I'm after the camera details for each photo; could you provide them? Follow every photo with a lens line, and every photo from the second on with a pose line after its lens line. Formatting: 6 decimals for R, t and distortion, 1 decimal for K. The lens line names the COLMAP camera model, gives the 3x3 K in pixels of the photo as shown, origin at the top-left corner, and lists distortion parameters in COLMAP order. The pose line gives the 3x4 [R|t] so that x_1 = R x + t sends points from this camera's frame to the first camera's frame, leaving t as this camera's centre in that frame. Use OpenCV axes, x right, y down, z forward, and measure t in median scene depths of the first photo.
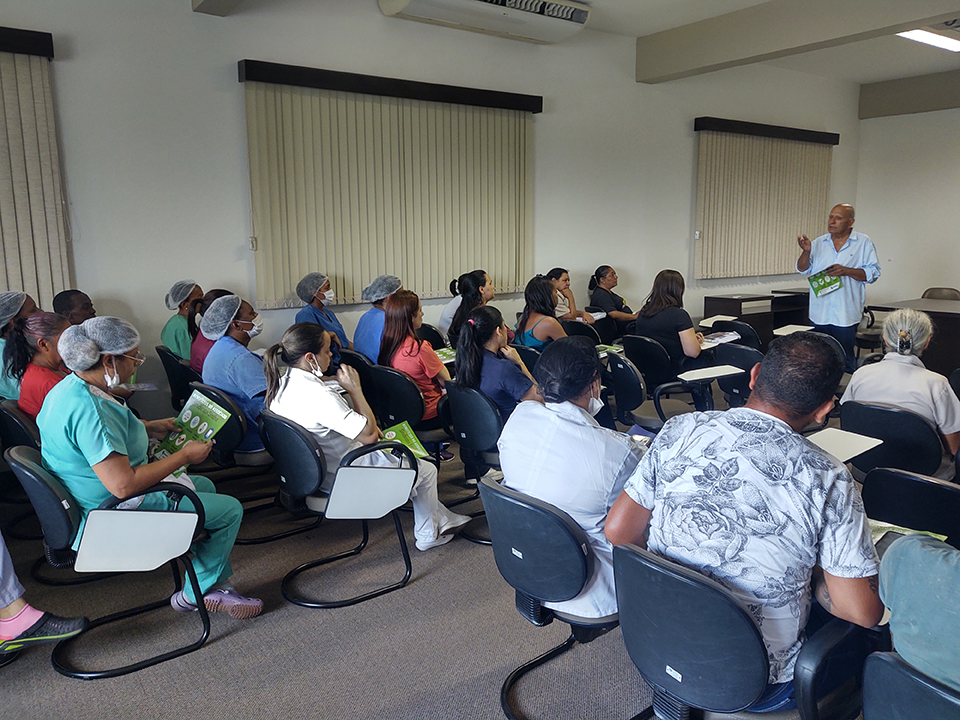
lens RADIAL K [[739.2, 0, 489.6], [0, 739.2, 340.2], [0, 0, 1]] dist [0.023785, -0.040446]
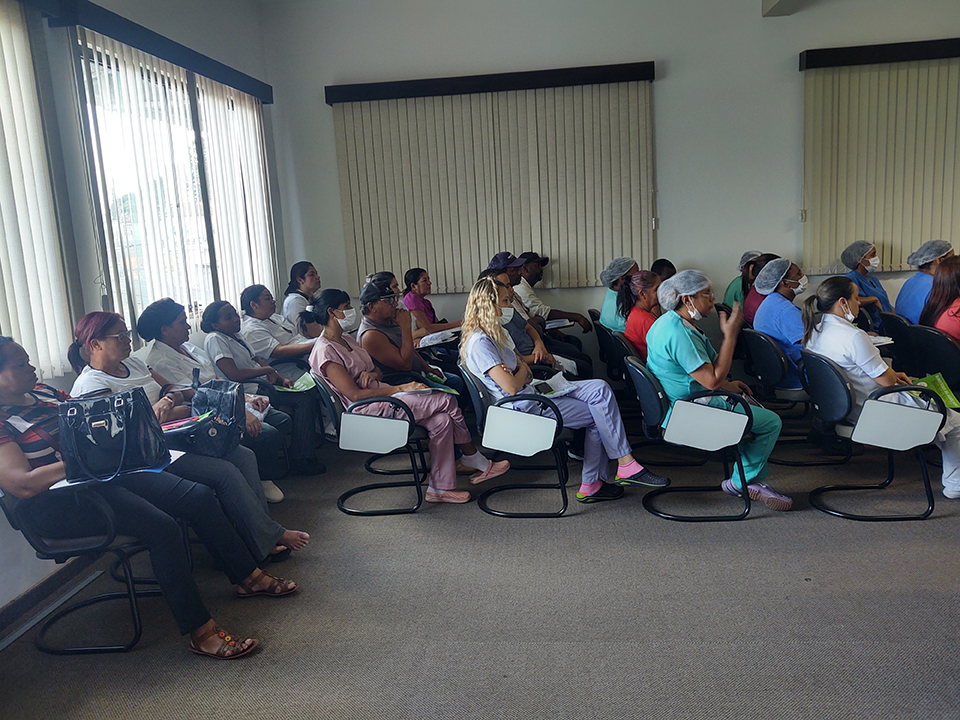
lens RADIAL K [[739.2, 0, 479.7], [0, 739.2, 346.1], [0, 0, 1]] dist [0.023785, -0.040446]
pose [[0.757745, 0.068454, -0.648950, 0.073543], [-0.044306, 0.997585, 0.053496, 0.039397], [0.651045, -0.011784, 0.758948, -0.243070]]
